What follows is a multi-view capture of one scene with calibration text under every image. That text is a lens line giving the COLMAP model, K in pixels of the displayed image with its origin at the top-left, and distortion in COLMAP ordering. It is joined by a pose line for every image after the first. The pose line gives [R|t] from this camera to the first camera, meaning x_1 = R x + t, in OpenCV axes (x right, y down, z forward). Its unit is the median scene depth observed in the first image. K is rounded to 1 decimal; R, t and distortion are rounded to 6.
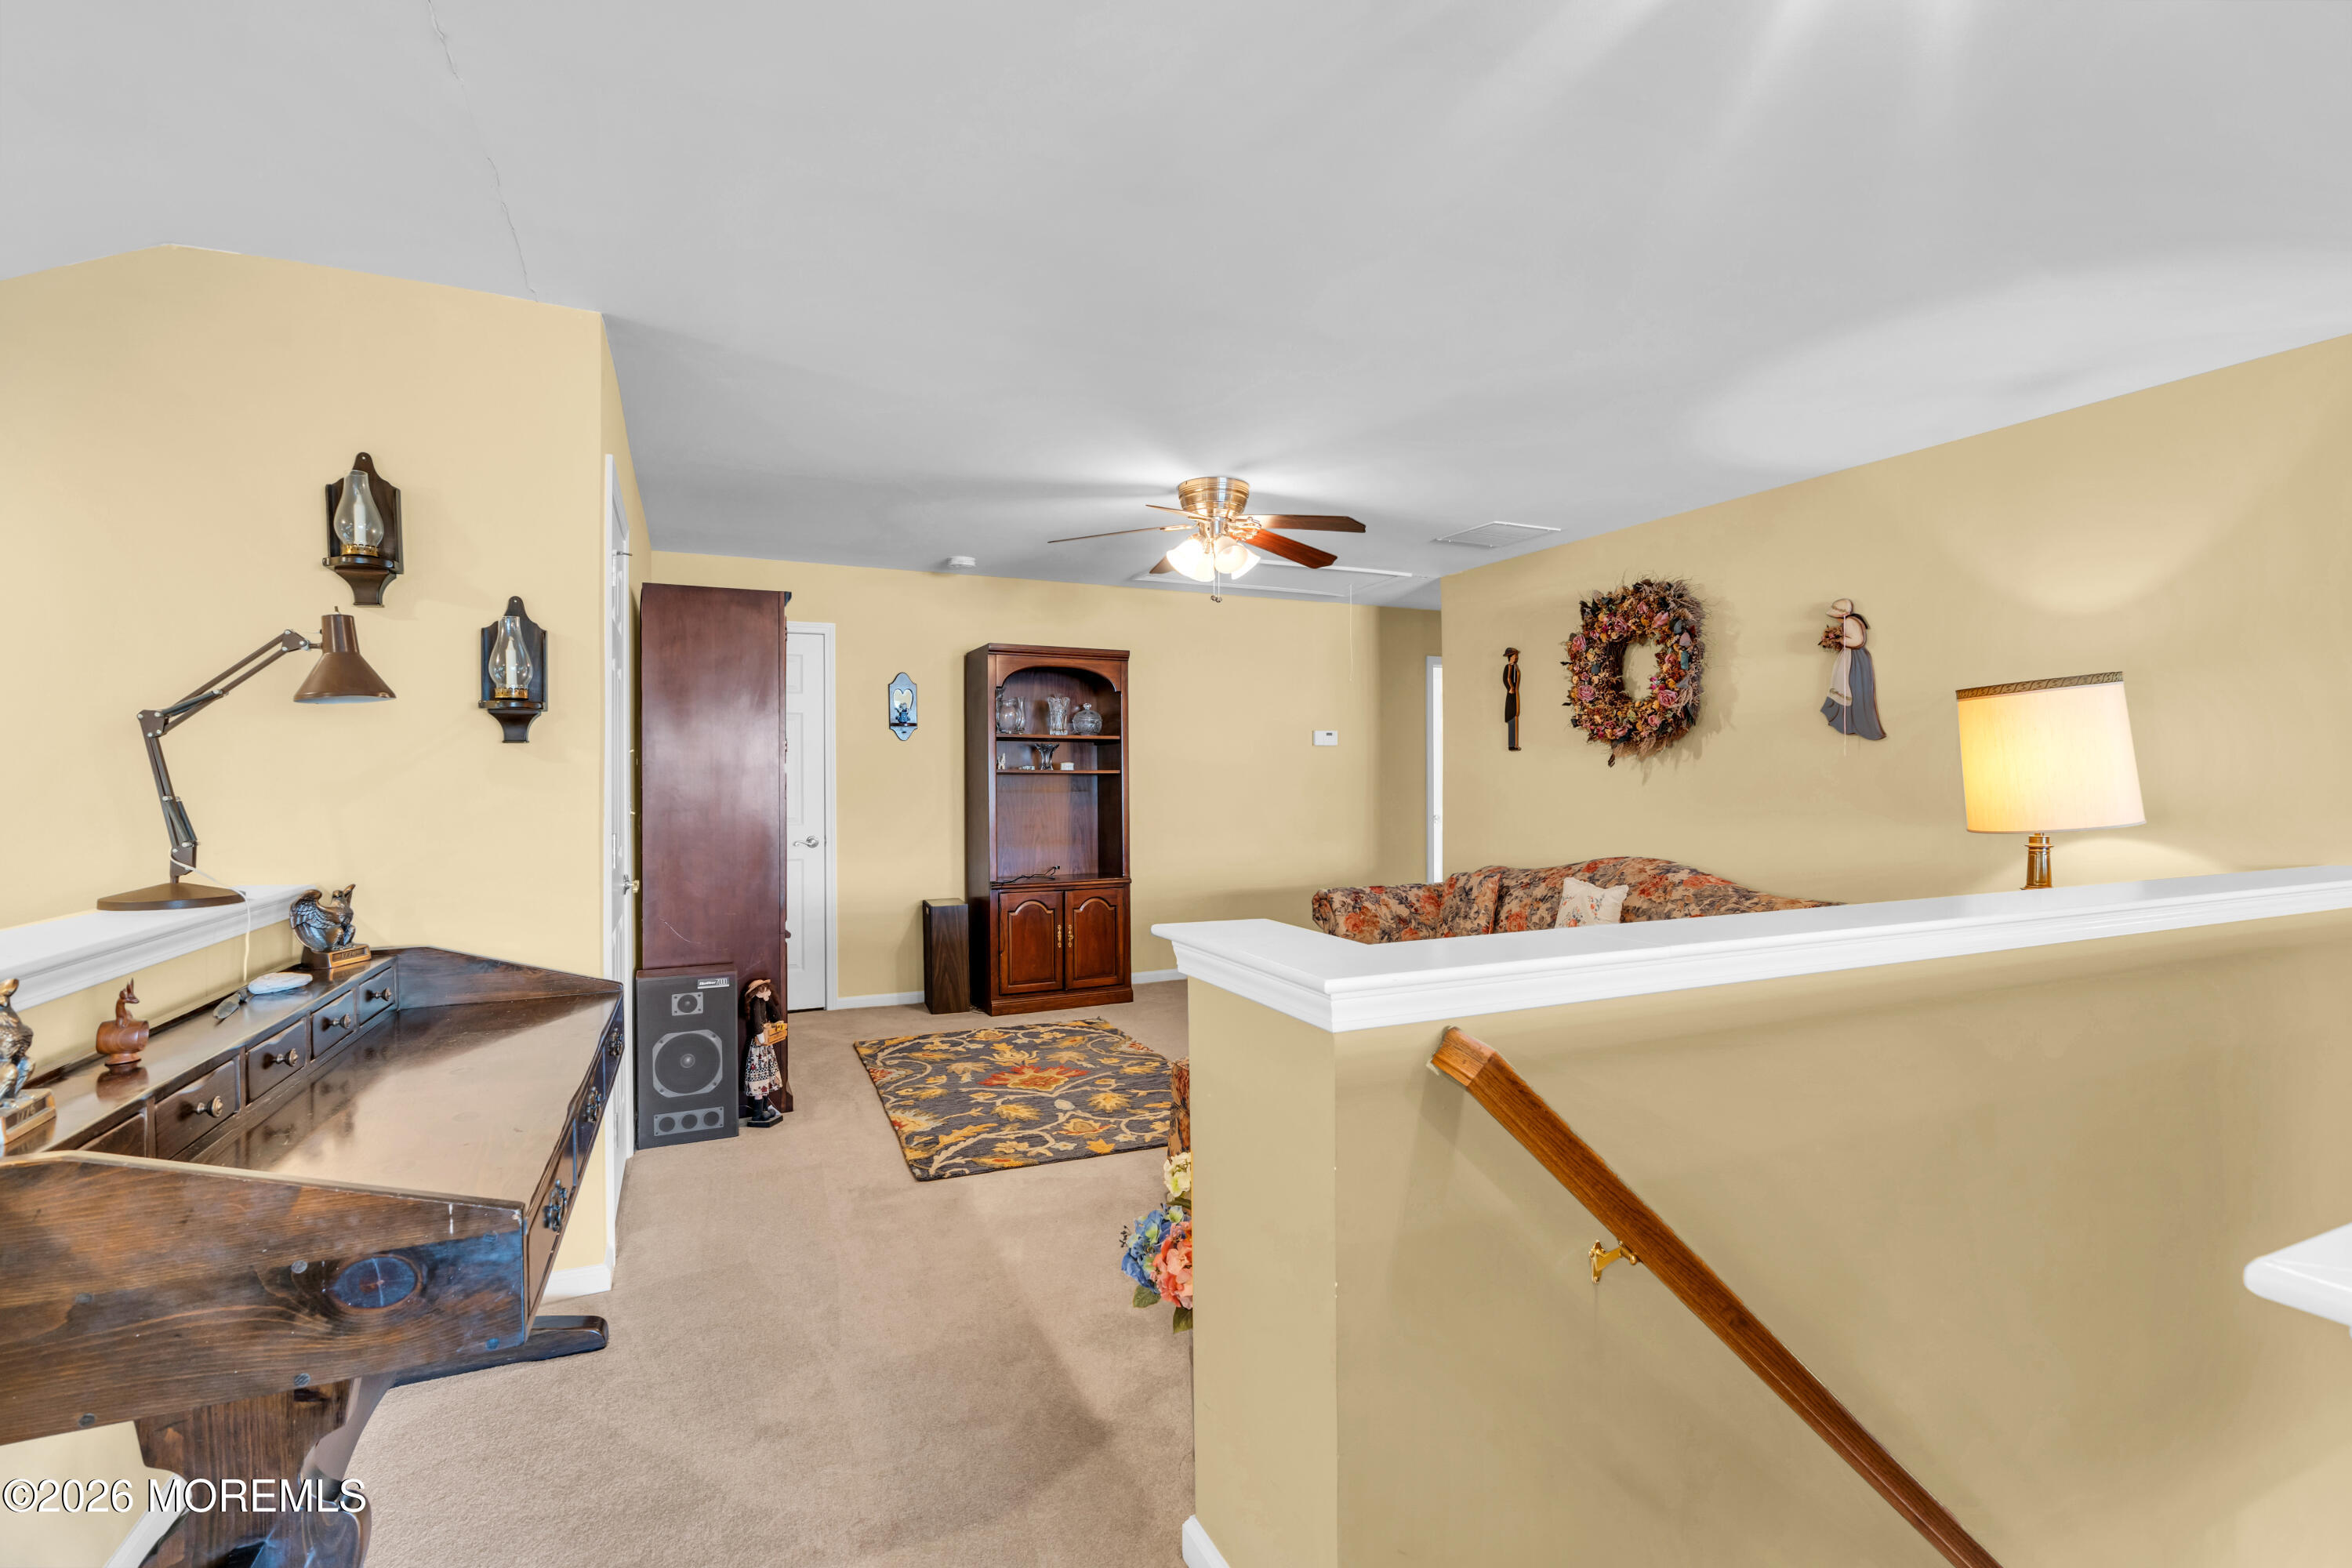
lens RADIAL K [[1058.6, 0, 1167.9], [0, 1058.6, 789.7], [0, 0, 1]] dist [-0.009411, 0.001115]
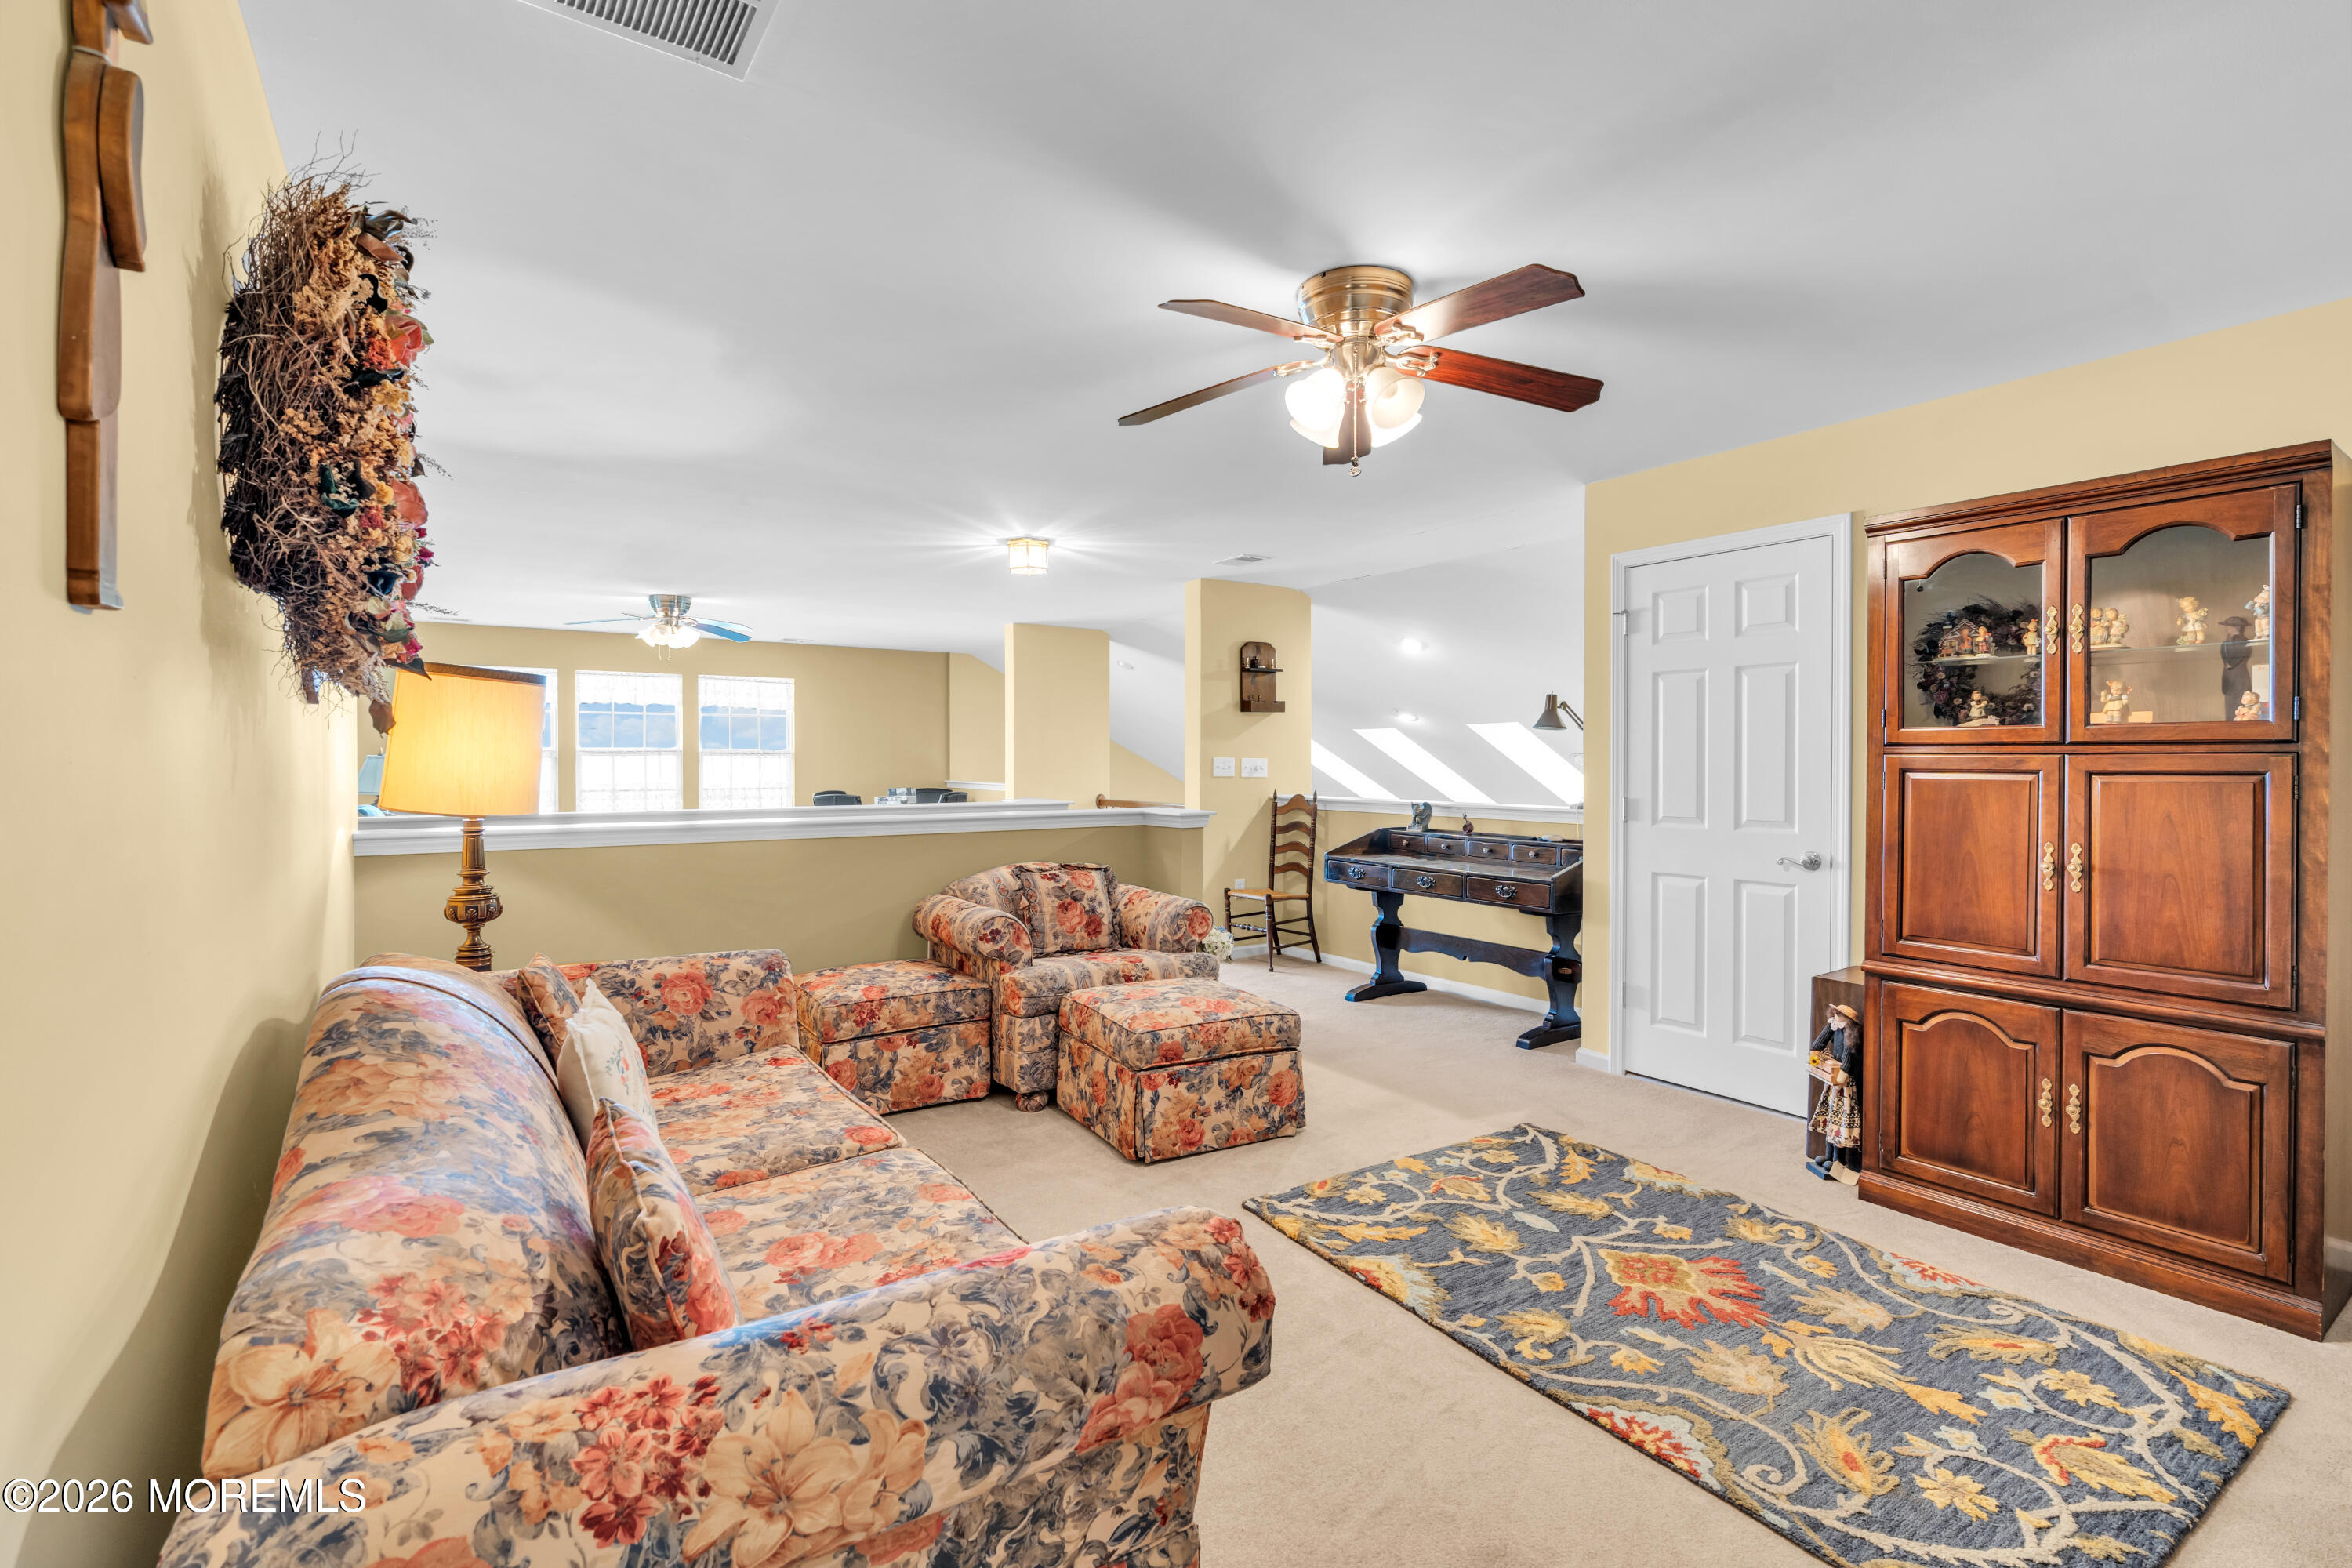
lens RADIAL K [[1064.3, 0, 1169.5], [0, 1064.3, 775.5], [0, 0, 1]] dist [-0.006128, 0.001739]
pose [[-0.984235, 0.005923, -0.176766, 0.248226], [0.001143, 0.999631, 0.027127, -0.021315], [0.176861, 0.026498, -0.983879, 1.519405]]
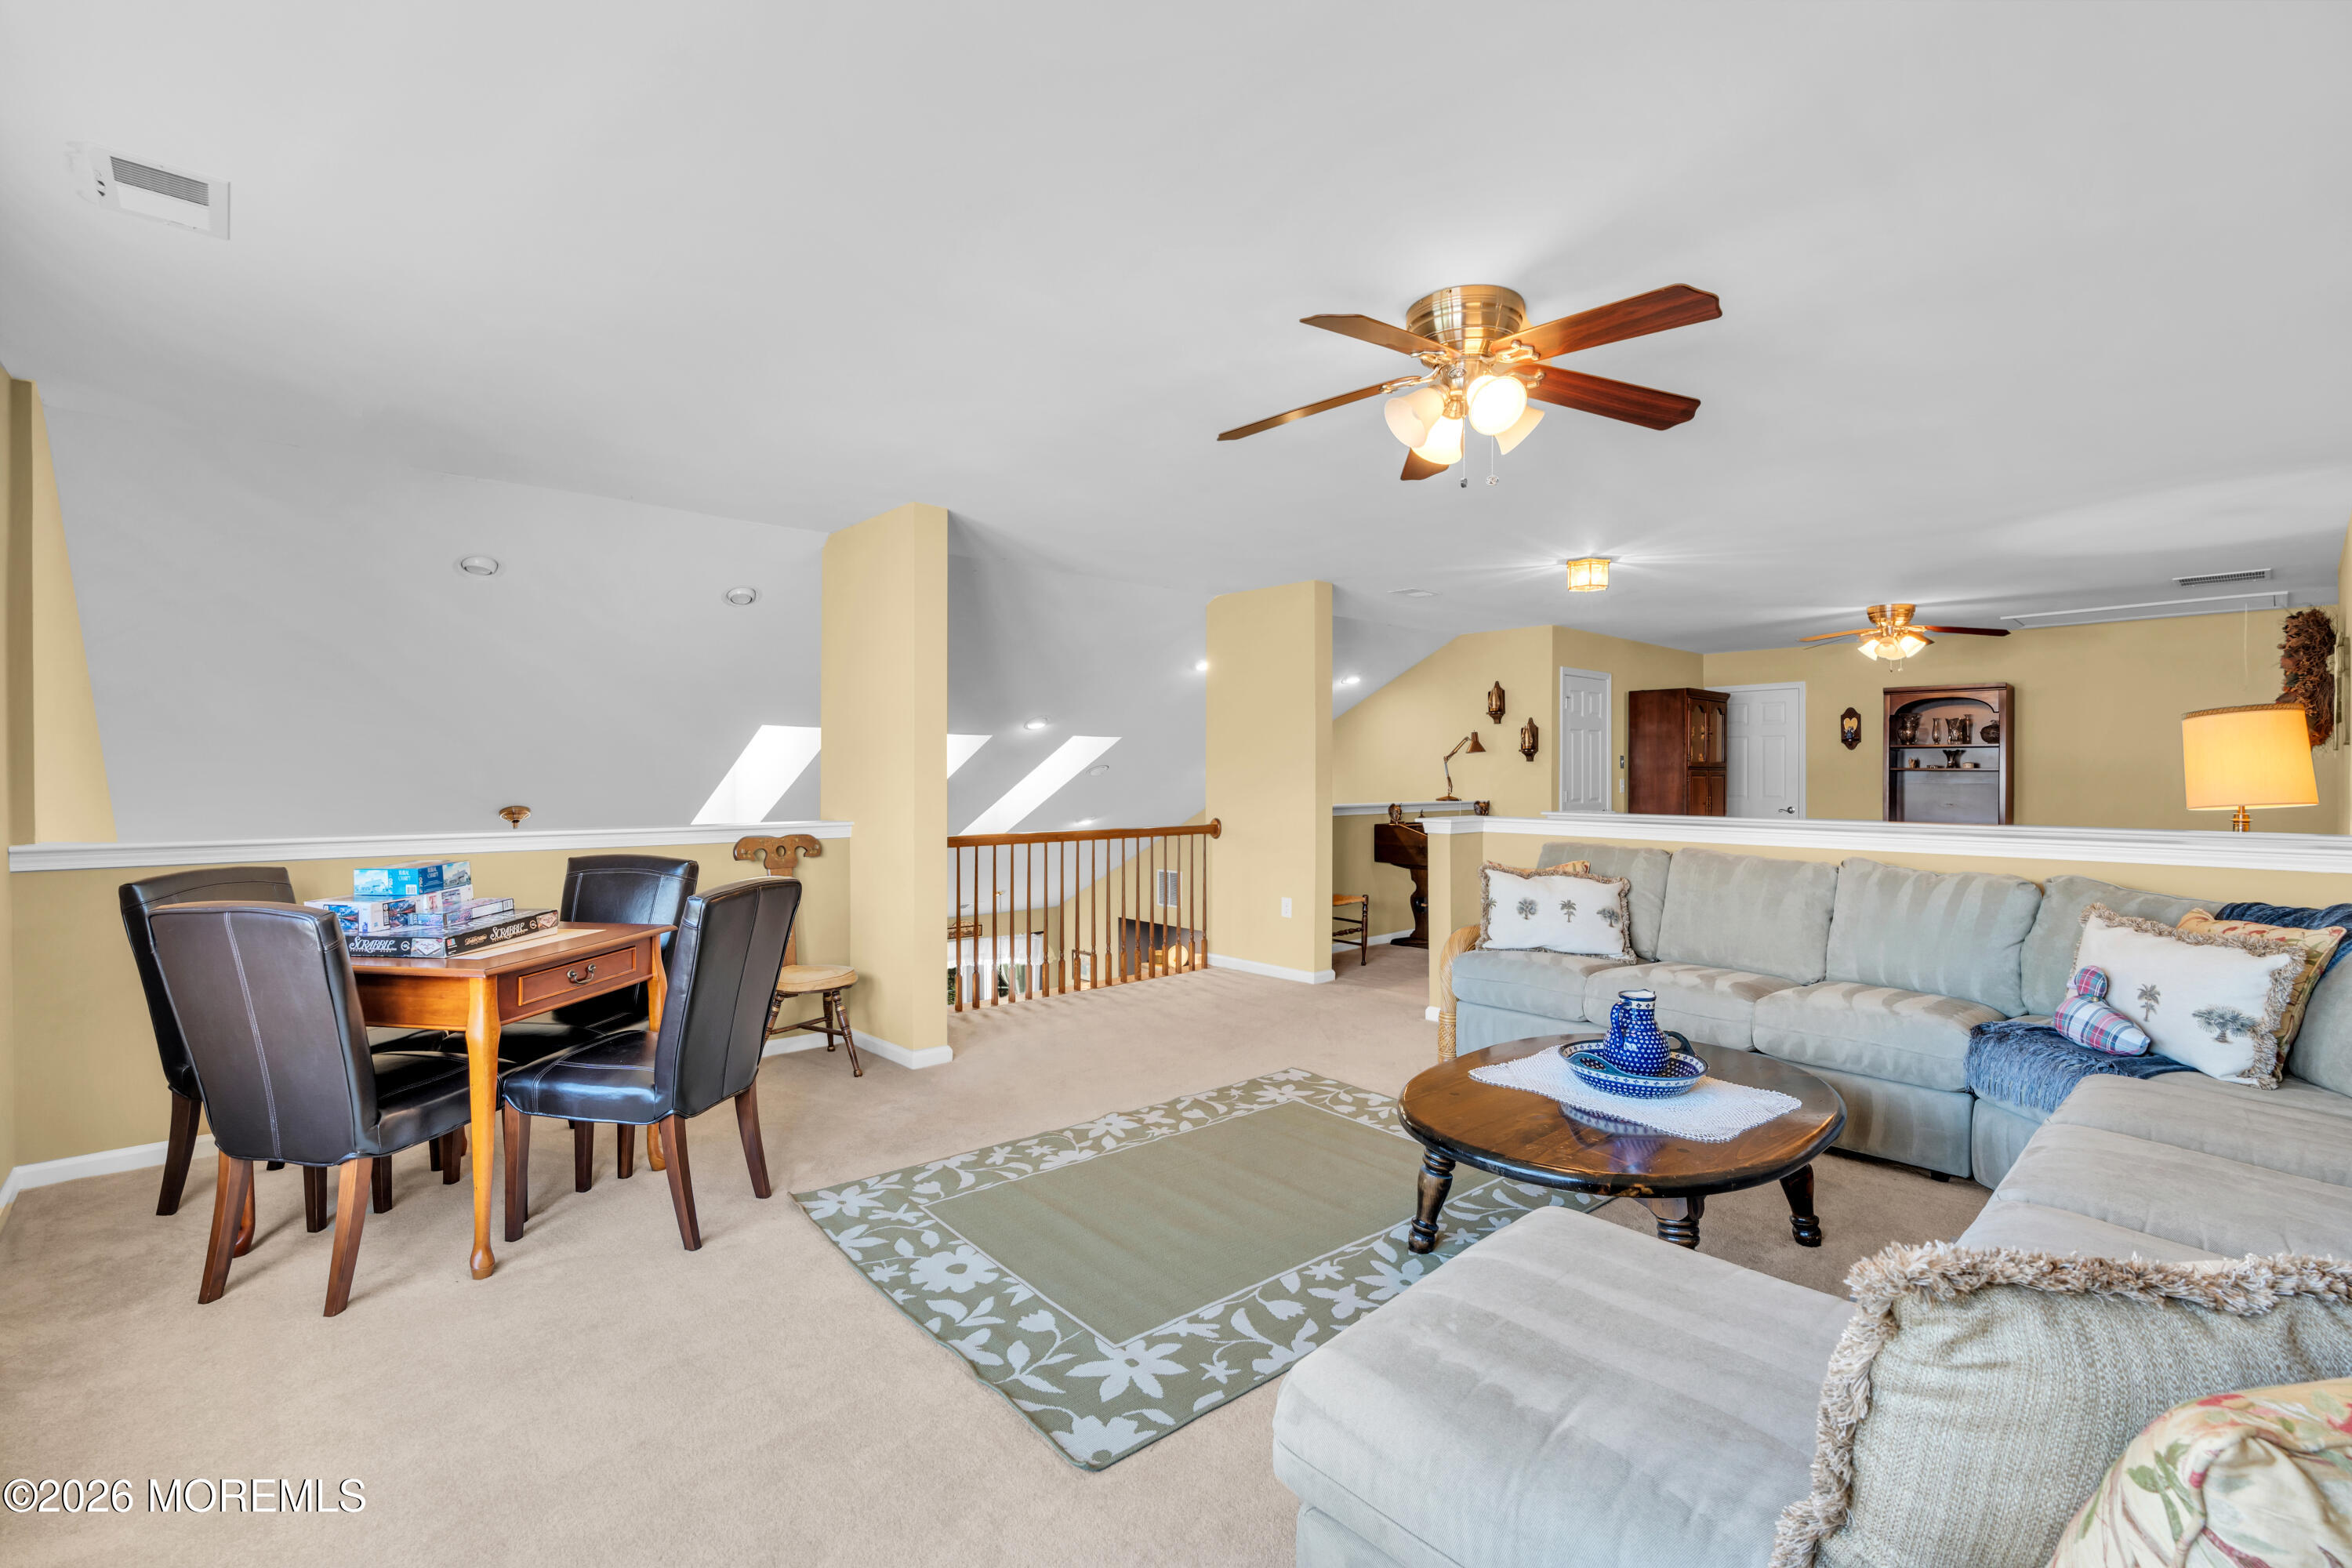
lens RADIAL K [[1049.2, 0, 1175.8], [0, 1049.2, 794.2], [0, 0, 1]] dist [-0.000178, 0.000264]
pose [[0.299716, 0.025330, -0.953692, 1.212922], [-0.013423, 0.999660, 0.022332, 0.000814], [0.953934, 0.006108, 0.299954, -0.584903]]
